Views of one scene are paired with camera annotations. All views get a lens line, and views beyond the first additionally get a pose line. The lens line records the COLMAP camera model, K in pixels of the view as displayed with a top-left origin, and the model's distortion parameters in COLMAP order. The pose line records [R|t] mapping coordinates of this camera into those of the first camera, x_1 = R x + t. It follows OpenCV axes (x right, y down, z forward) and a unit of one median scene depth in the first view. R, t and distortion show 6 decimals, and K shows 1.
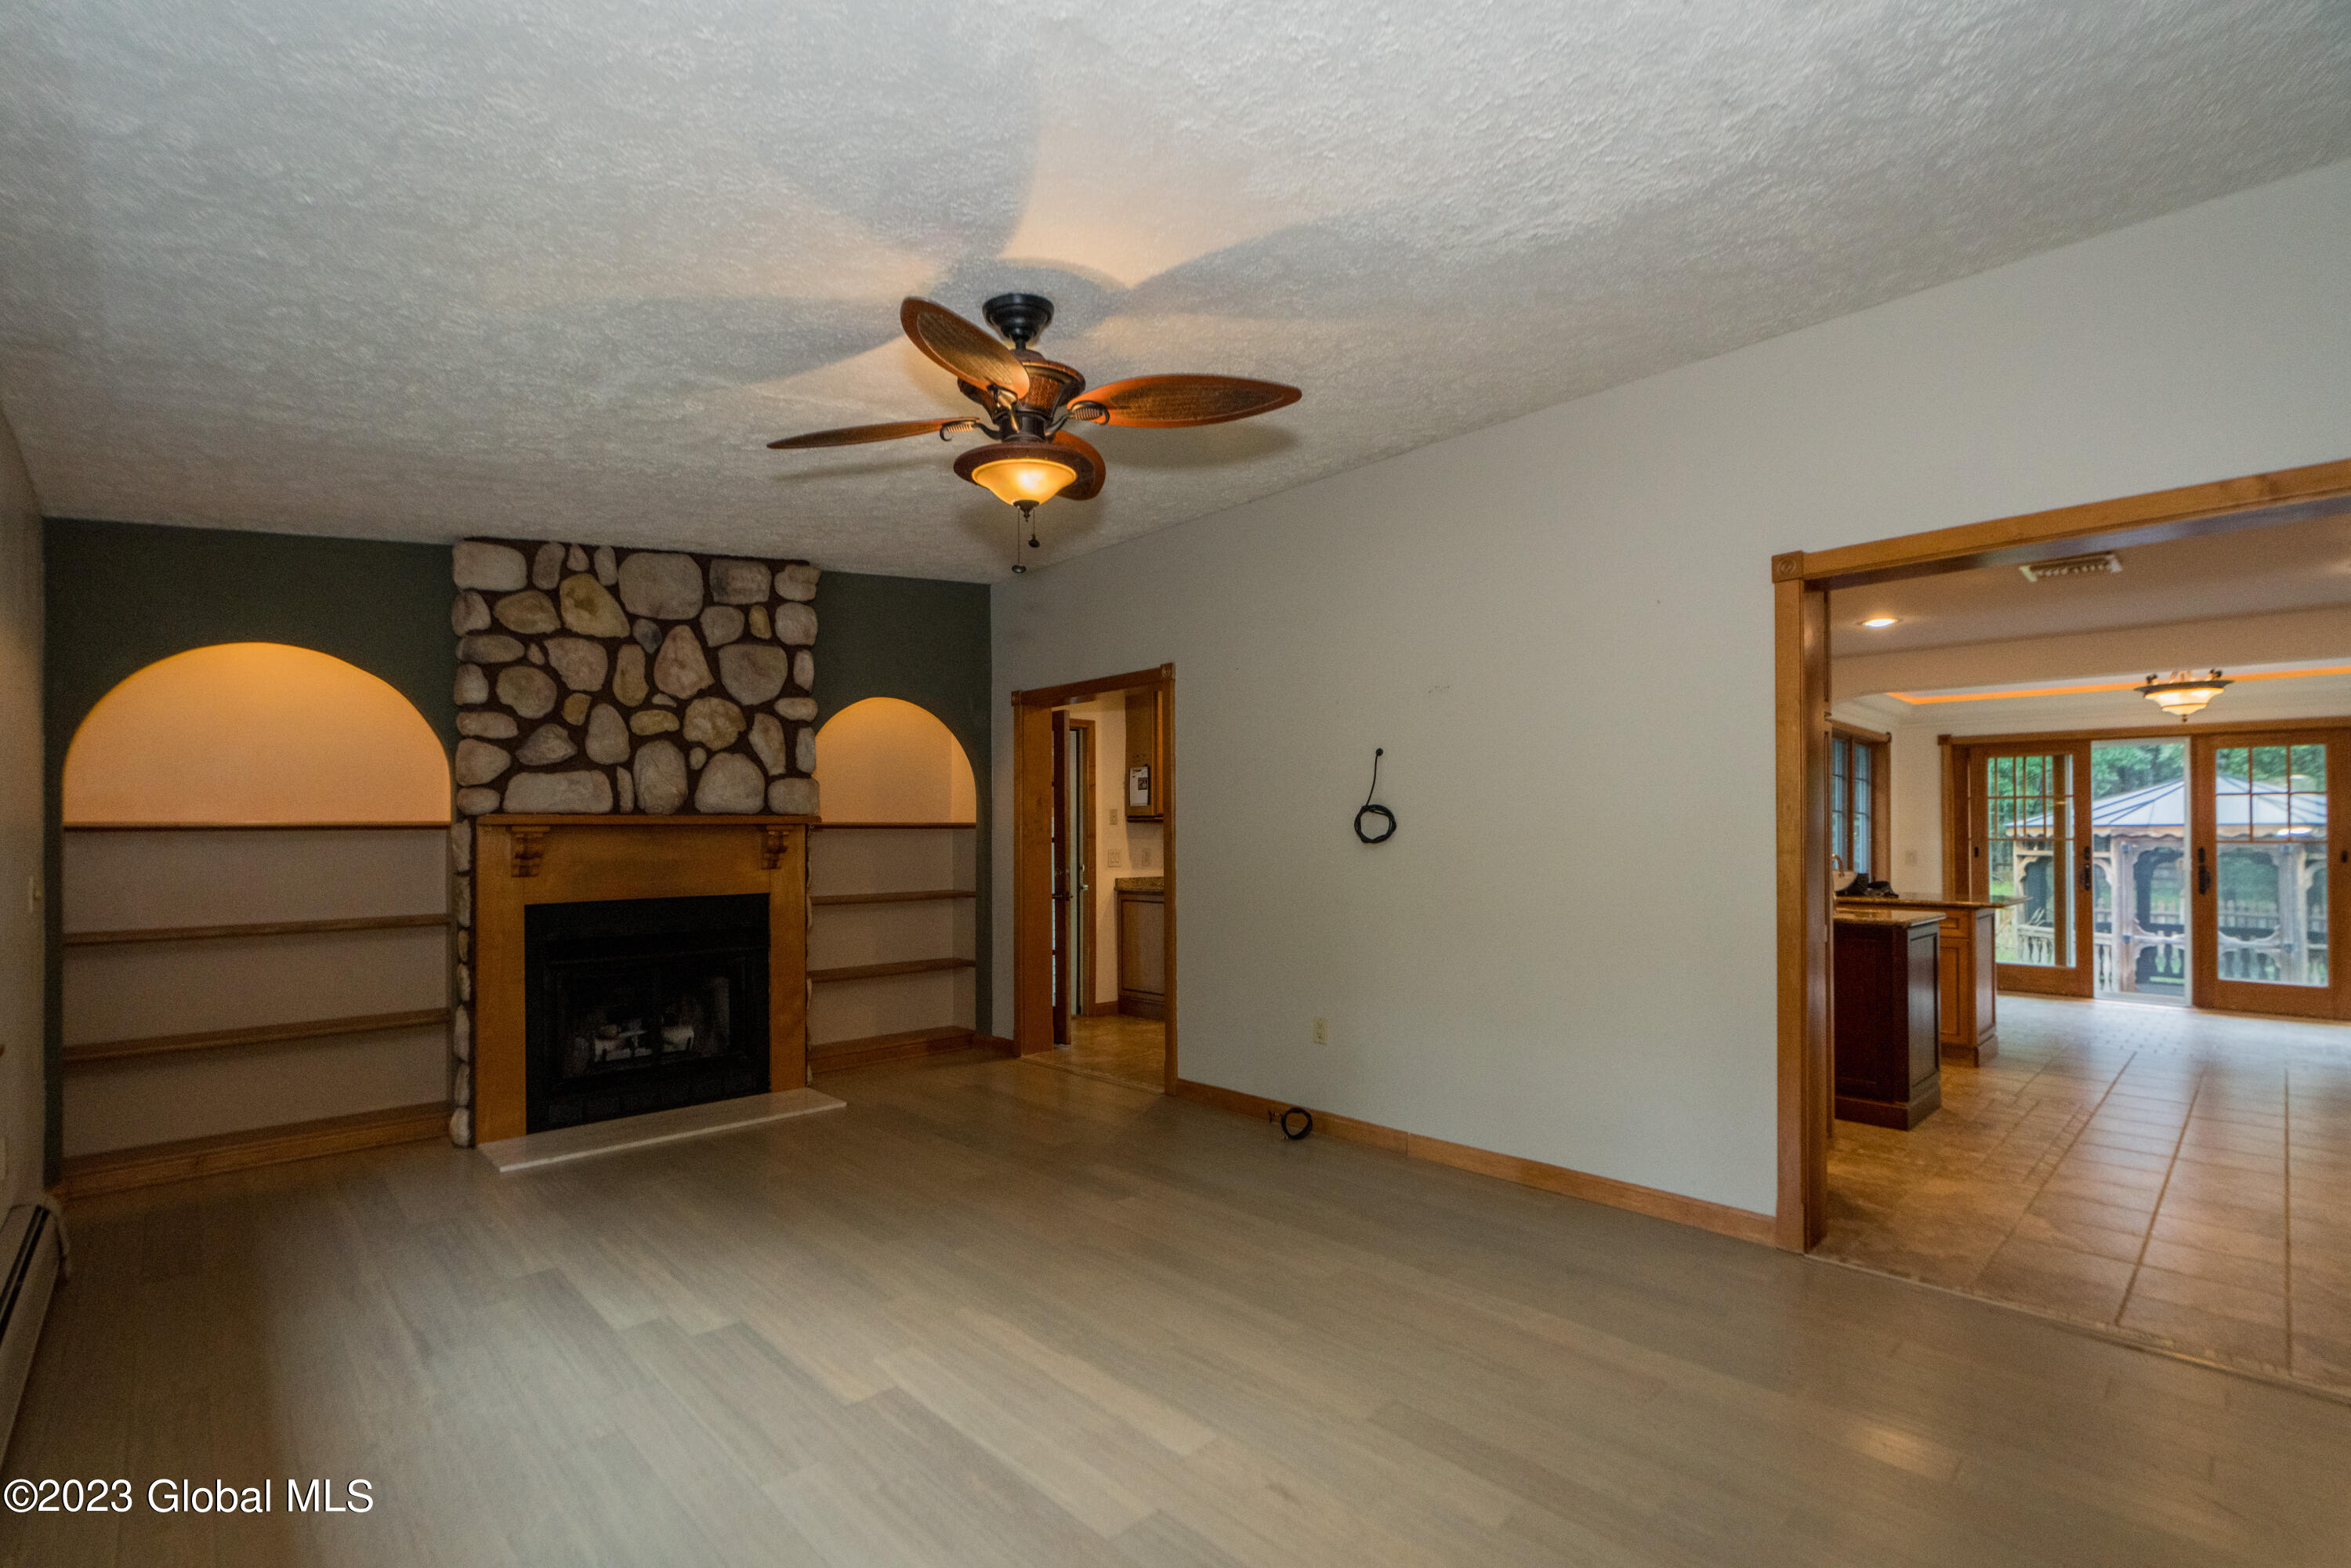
lens RADIAL K [[1053.8, 0, 1175.5], [0, 1053.8, 806.3], [0, 0, 1]] dist [-0.000152, 0.001872]
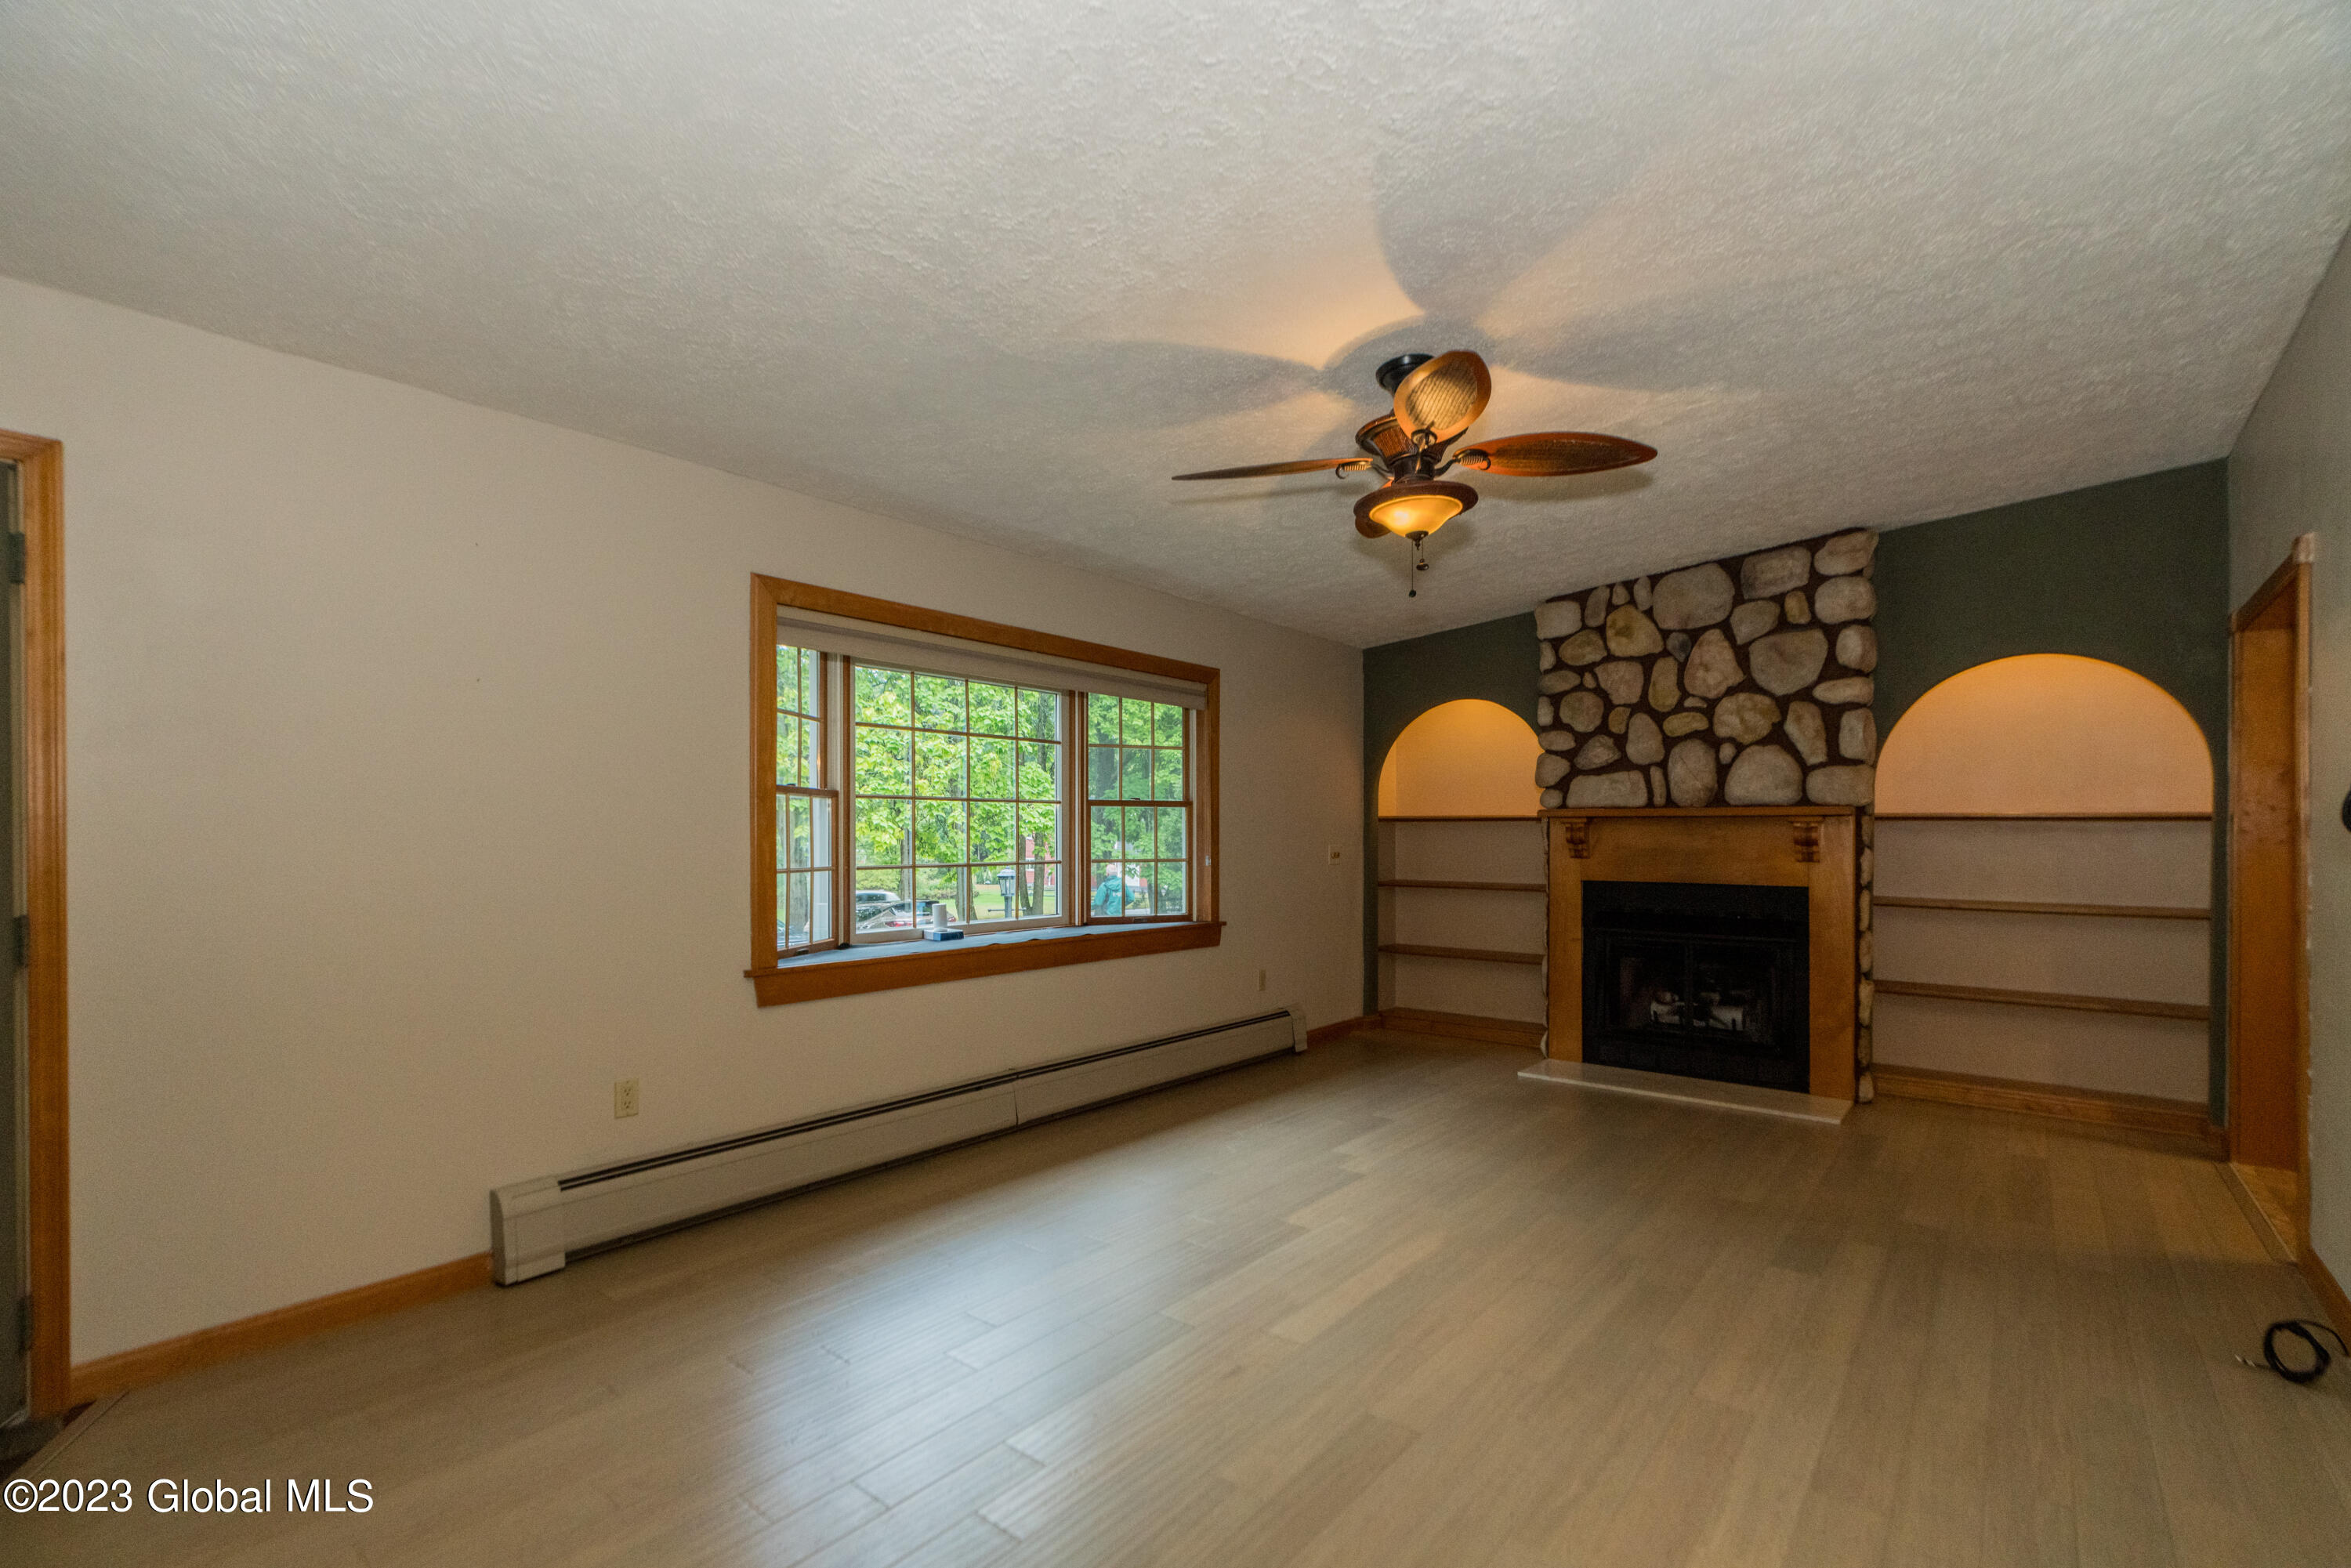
lens RADIAL K [[1067.7, 0, 1191.8], [0, 1067.7, 809.9], [0, 0, 1]] dist [-0.000805, -0.000040]
pose [[0.150764, -0.010363, -0.988516, 0.522643], [0.020317, 0.999766, -0.007383, 0.008007], [0.988361, -0.018970, 0.150939, 0.313697]]
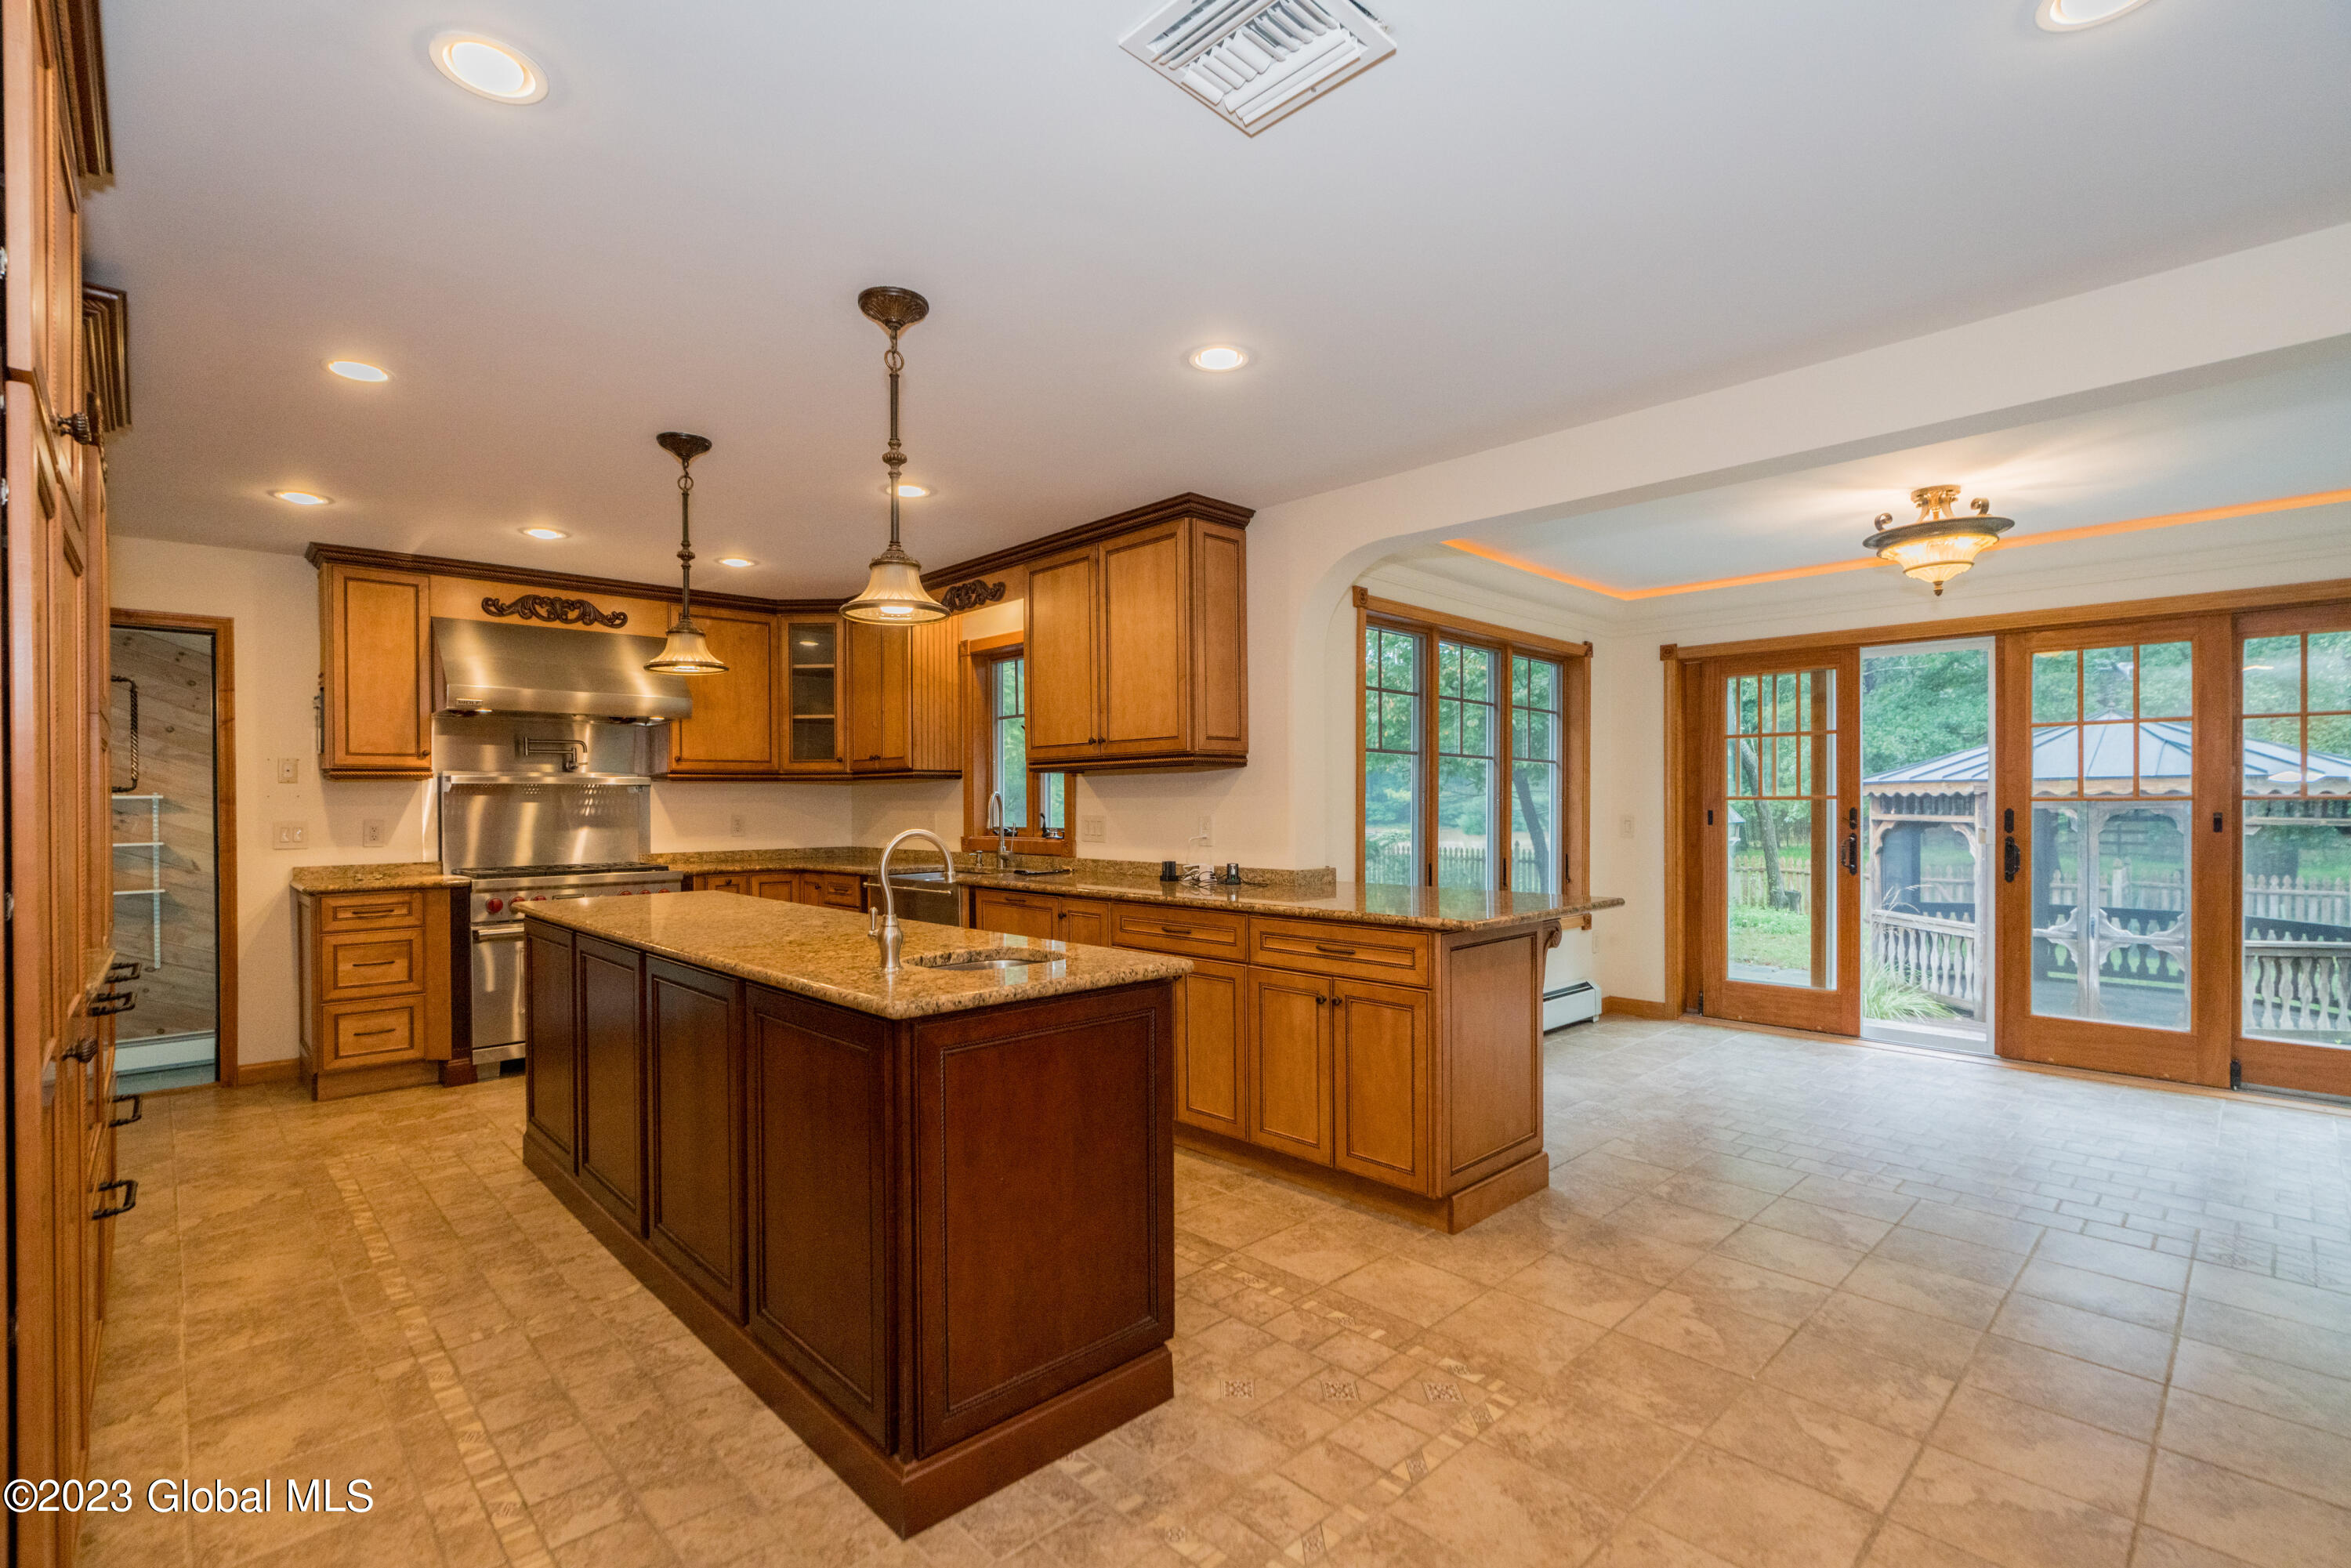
lens RADIAL K [[1053.8, 0, 1175.5], [0, 1053.8, 806.3], [0, 0, 1]] dist [-0.000152, 0.001872]
pose [[0.999987, -0.004599, -0.002103, 0.738830], [0.004664, 0.999475, 0.032060, 0.022428], [0.001954, -0.032069, 0.999484, 0.570851]]
